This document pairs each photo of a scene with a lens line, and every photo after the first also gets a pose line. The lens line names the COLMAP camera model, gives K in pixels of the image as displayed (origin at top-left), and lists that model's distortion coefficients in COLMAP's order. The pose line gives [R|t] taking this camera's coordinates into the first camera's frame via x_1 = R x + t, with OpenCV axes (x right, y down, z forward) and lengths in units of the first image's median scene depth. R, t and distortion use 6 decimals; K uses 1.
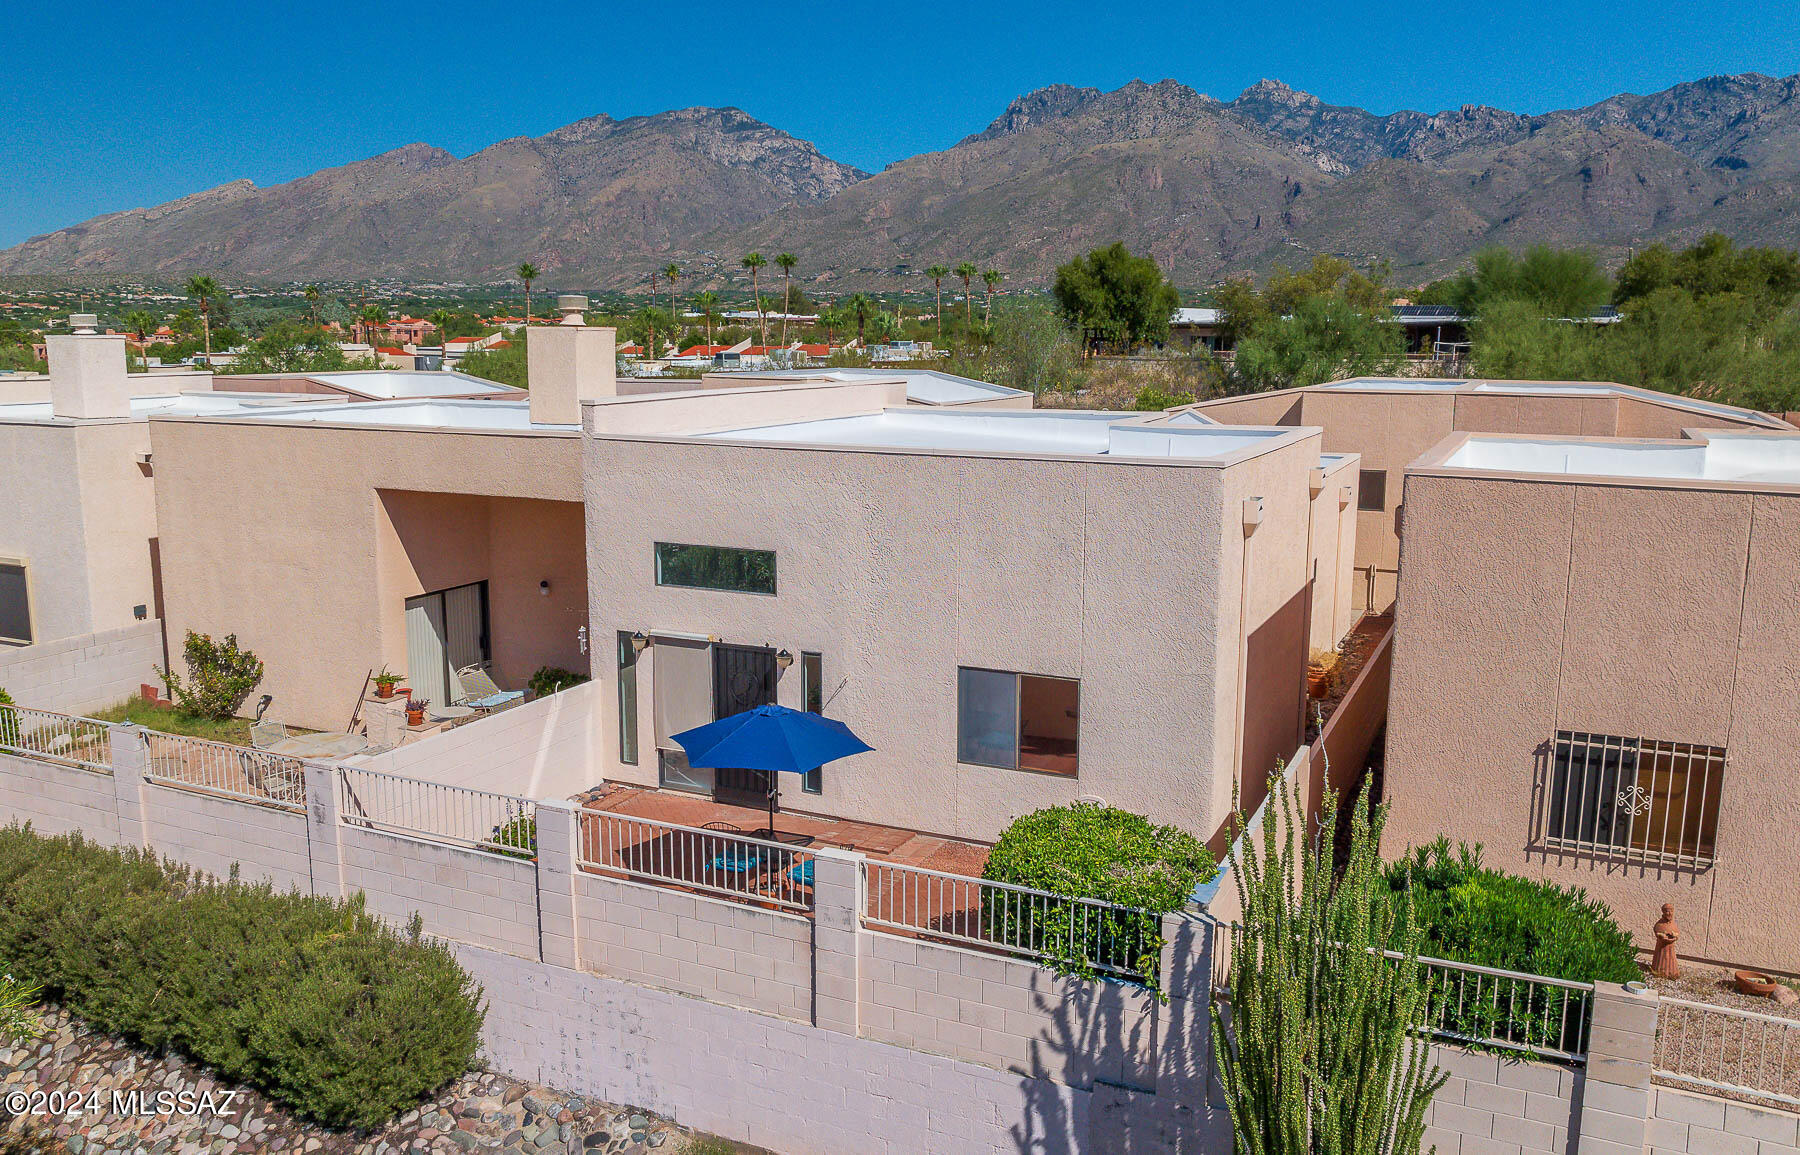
lens RADIAL K [[1434.7, 0, 894.2], [0, 1434.7, 579.3], [0, 0, 1]] dist [-0.014370, 0.013128]
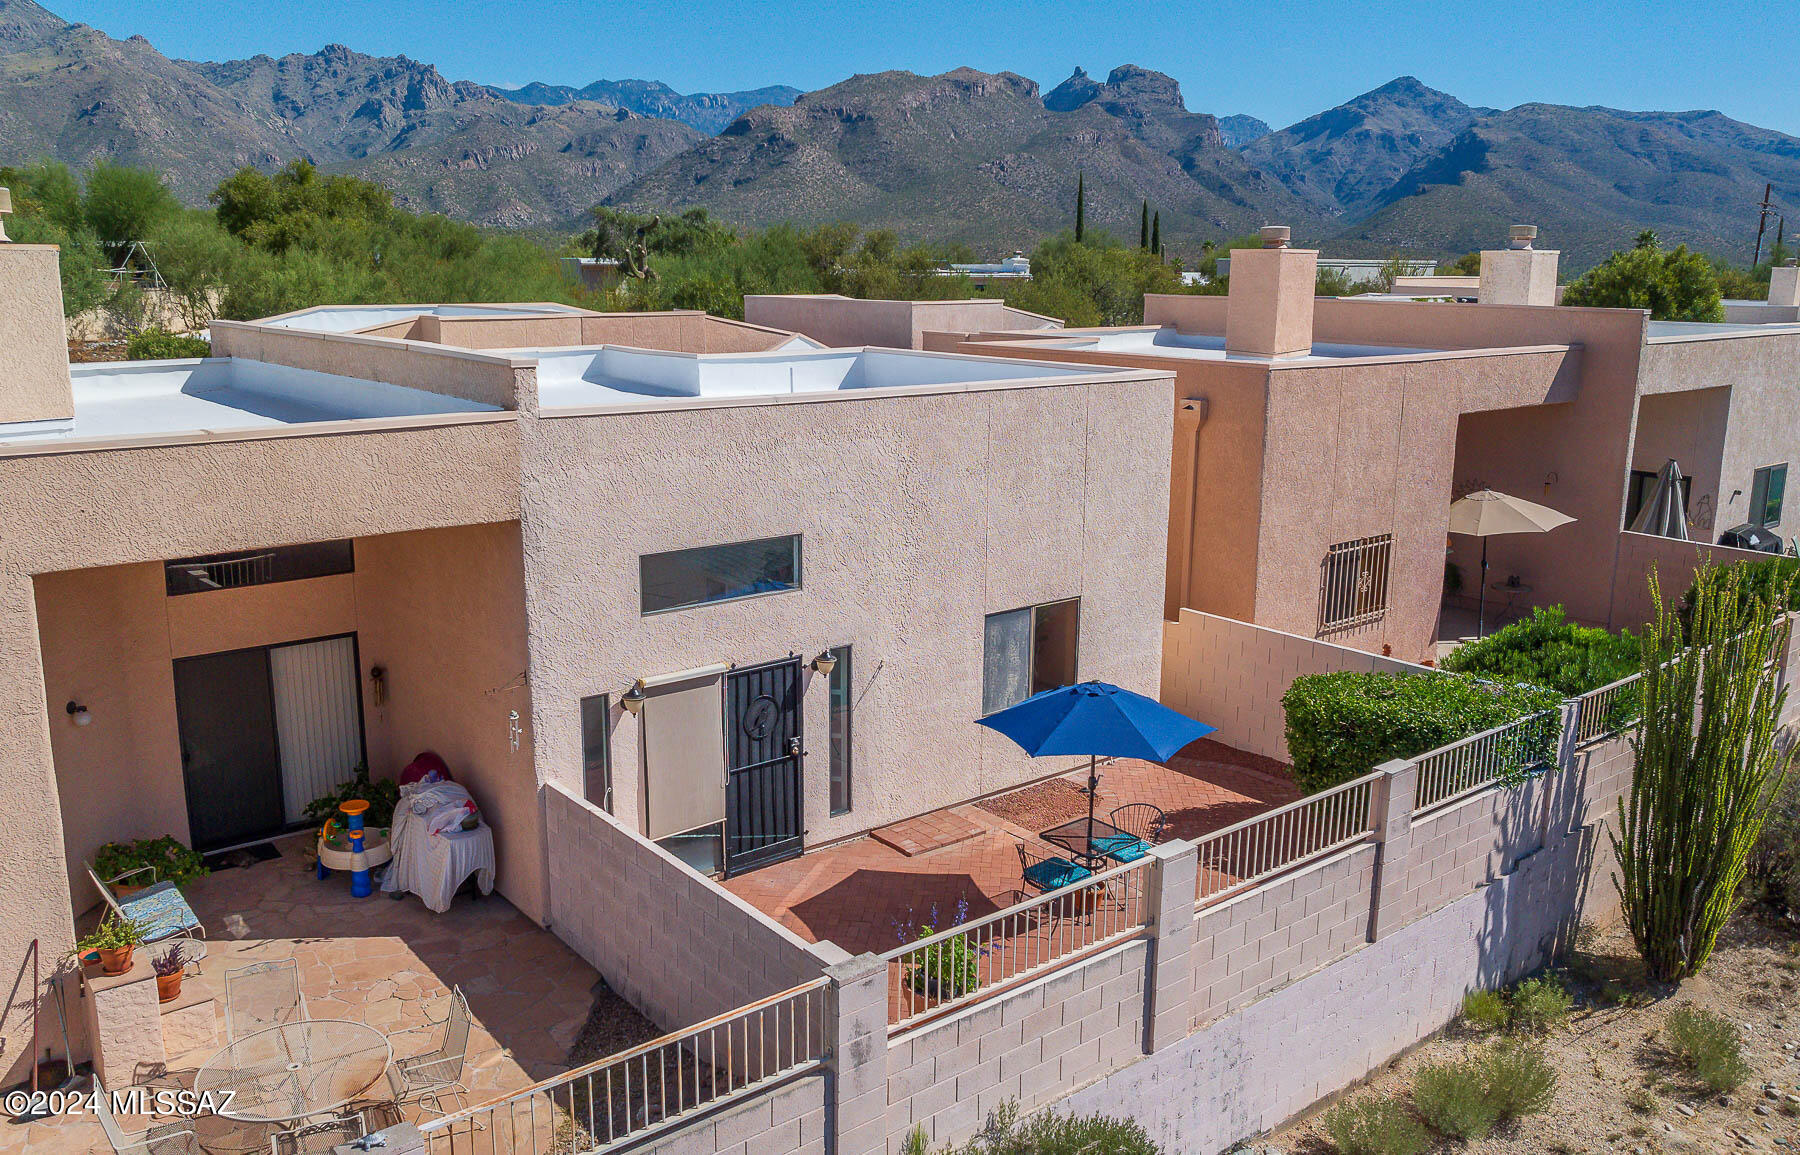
lens RADIAL K [[1434.7, 0, 901.0], [0, 1434.7, 581.4], [0, 0, 1]] dist [-0.014370, 0.013128]
pose [[0.435550, -0.196013, 0.878564, -0.788620], [0.151862, 0.978015, 0.142915, -0.102183], [-0.887262, 0.071175, 0.455741, 0.615077]]
